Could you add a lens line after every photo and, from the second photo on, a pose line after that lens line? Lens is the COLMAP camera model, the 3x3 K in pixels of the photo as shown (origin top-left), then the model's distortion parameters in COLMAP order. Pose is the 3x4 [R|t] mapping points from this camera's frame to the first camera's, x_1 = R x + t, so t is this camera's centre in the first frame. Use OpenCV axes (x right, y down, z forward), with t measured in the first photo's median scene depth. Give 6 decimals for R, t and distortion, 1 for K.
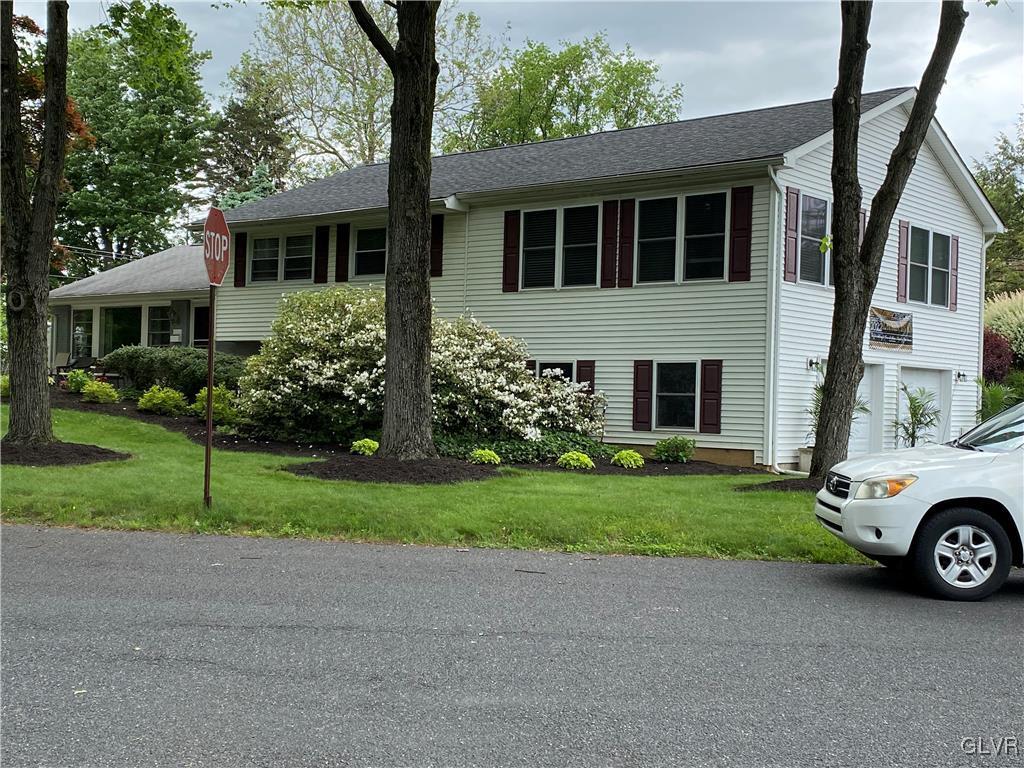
lens RADIAL K [[1302.4, 0, 512.6], [0, 1302.4, 378.9], [0, 0, 1]] dist [0.079161, 0.000000]
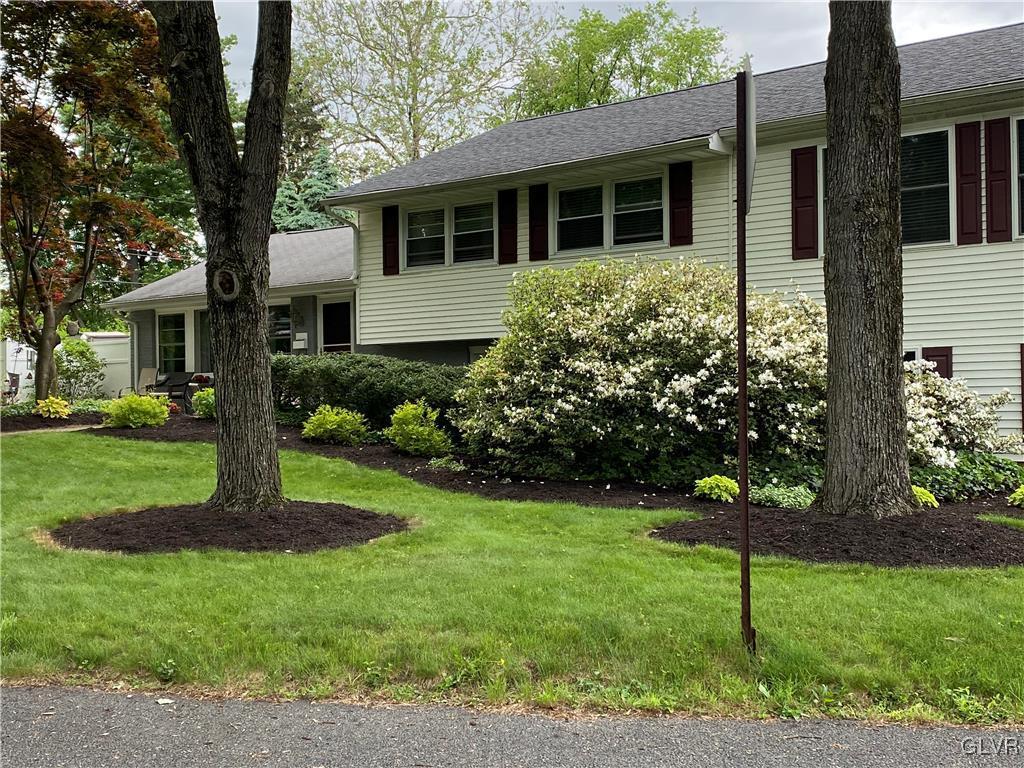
lens RADIAL K [[1302.4, 0, 510.9], [0, 1302.4, 387.2], [0, 0, 1]] dist [0.079161, 0.000000]
pose [[0.999177, -0.040229, 0.005162, -0.169731], [0.040195, 0.999171, 0.006484, -0.005956], [-0.005419, -0.006271, 0.999966, 0.255875]]
